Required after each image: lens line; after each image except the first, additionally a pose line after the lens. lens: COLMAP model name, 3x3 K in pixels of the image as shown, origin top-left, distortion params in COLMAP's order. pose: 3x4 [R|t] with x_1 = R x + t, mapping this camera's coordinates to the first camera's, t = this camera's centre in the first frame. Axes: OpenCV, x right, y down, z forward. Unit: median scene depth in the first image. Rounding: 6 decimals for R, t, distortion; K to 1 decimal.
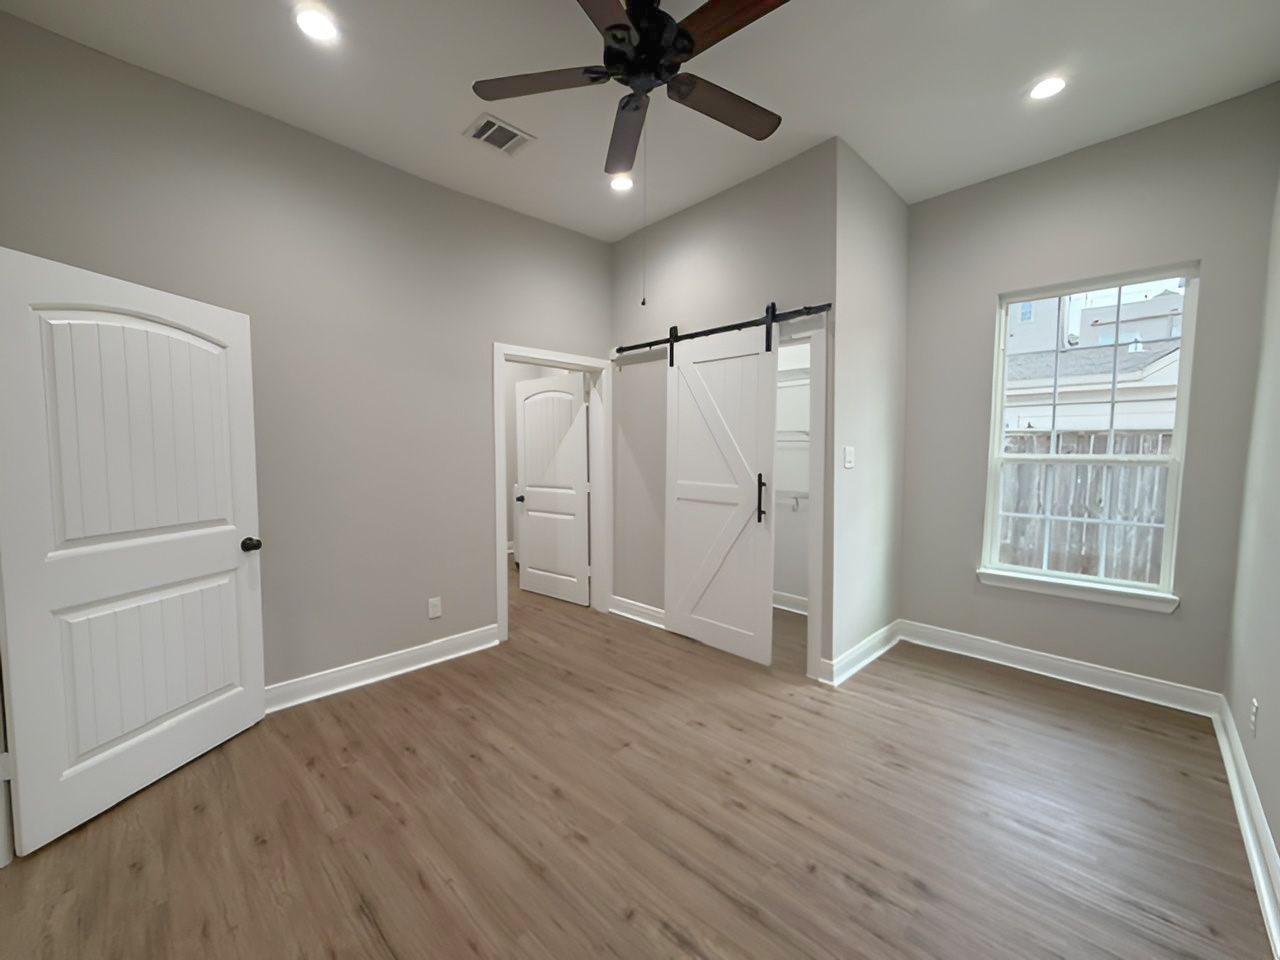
lens RADIAL K [[512.5, 0, 640.2], [0, 512.5, 482.6], [0, 0, 1]] dist [-0.000046, -0.000310]
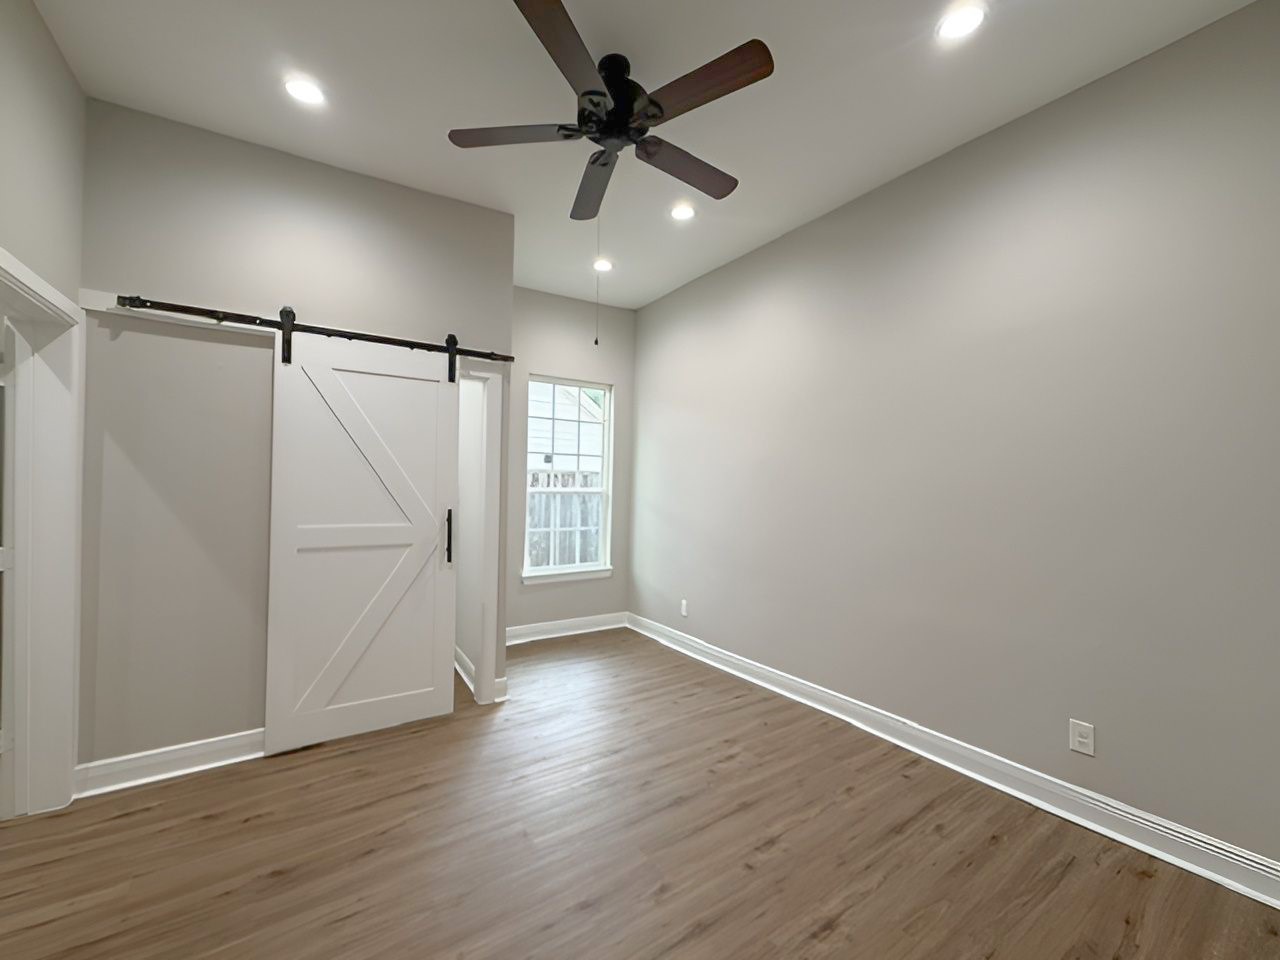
lens RADIAL K [[512.5, 0, 639.1], [0, 512.5, 482.7], [0, 0, 1]] dist [-0.000046, -0.000310]
pose [[0.193179, 0.004336, 0.981154, -0.632045], [0.050985, 0.998595, -0.014452, -0.035412], [-0.979838, 0.052816, 0.192687, 0.480420]]
